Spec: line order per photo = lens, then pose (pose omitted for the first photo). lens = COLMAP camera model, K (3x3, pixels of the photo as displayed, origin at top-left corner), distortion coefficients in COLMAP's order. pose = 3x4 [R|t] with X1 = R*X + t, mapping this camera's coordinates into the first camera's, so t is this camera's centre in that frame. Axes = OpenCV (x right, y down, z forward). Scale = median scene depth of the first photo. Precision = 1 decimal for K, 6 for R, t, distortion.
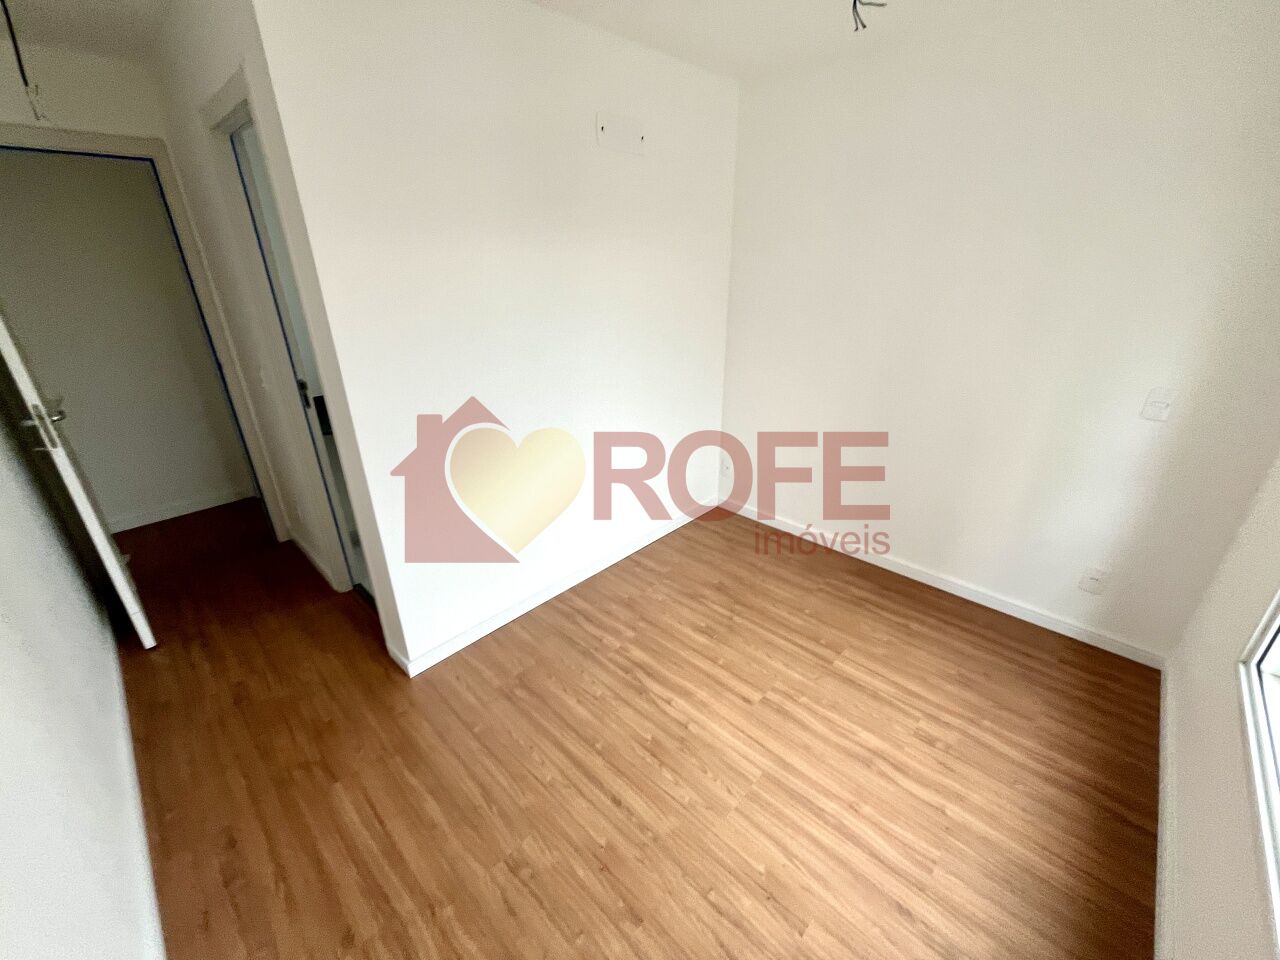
lens RADIAL K [[515.2, 0, 645.2], [0, 515.2, 473.0], [0, 0, 1]] dist [-0.001376, 0.000489]
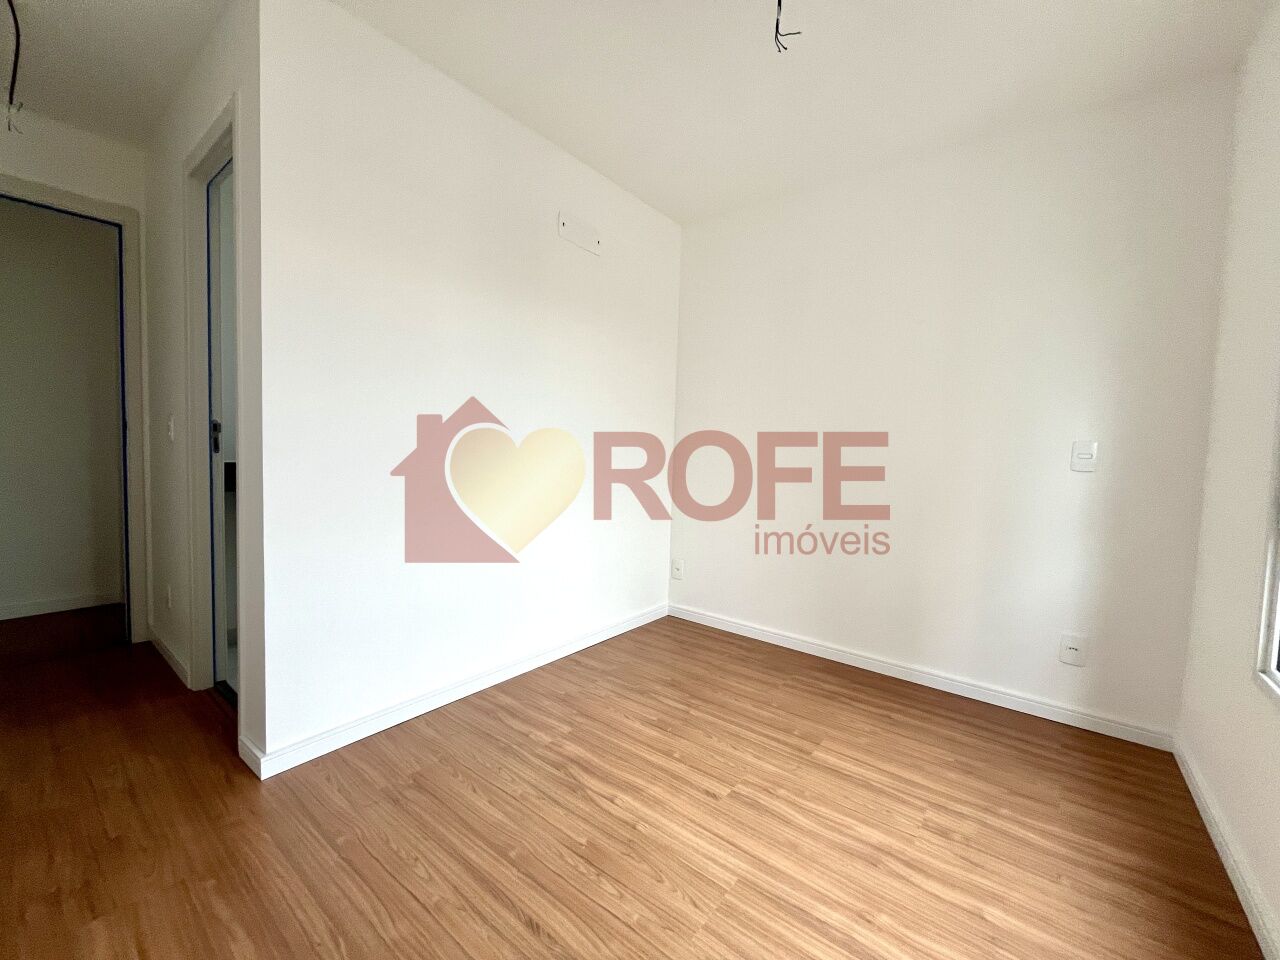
lens RADIAL K [[515.2, 0, 643.7], [0, 515.2, 474.5], [0, 0, 1]] dist [-0.001376, 0.000489]
pose [[0.994975, 0.033917, 0.094202, 0.004913], [0.000038, 0.940747, -0.339110, 0.243498], [-0.100121, 0.337409, 0.936019, 0.113034]]
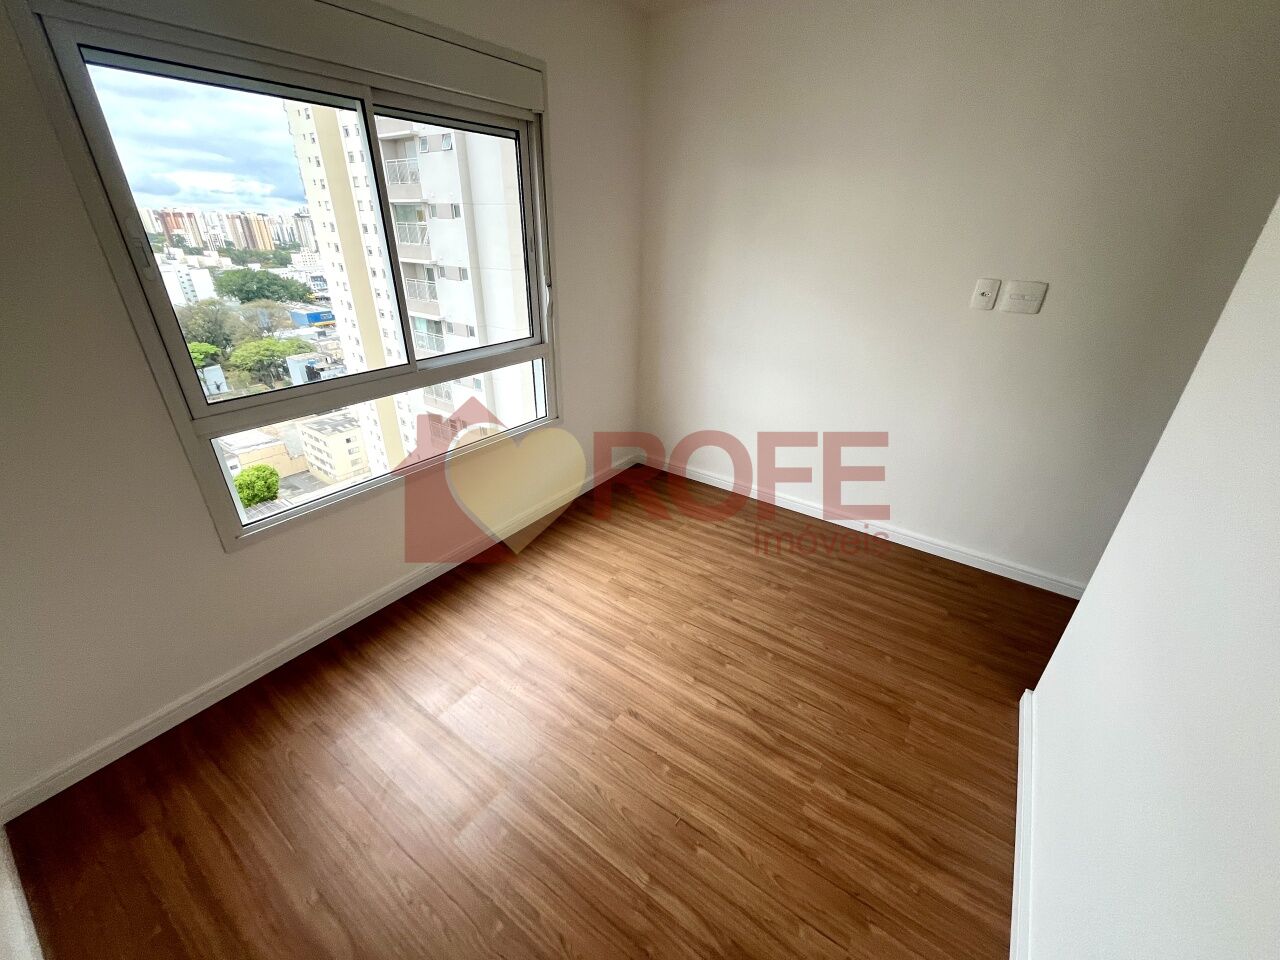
lens RADIAL K [[515.2, 0, 642.6], [0, 515.2, 479.0], [0, 0, 1]] dist [-0.001376, 0.000489]
pose [[-0.990036, 0.056759, -0.128865, 0.265314], [-0.060001, 0.657871, 0.750736, -0.466715], [0.127388, 0.750988, -0.647911, 1.238510]]
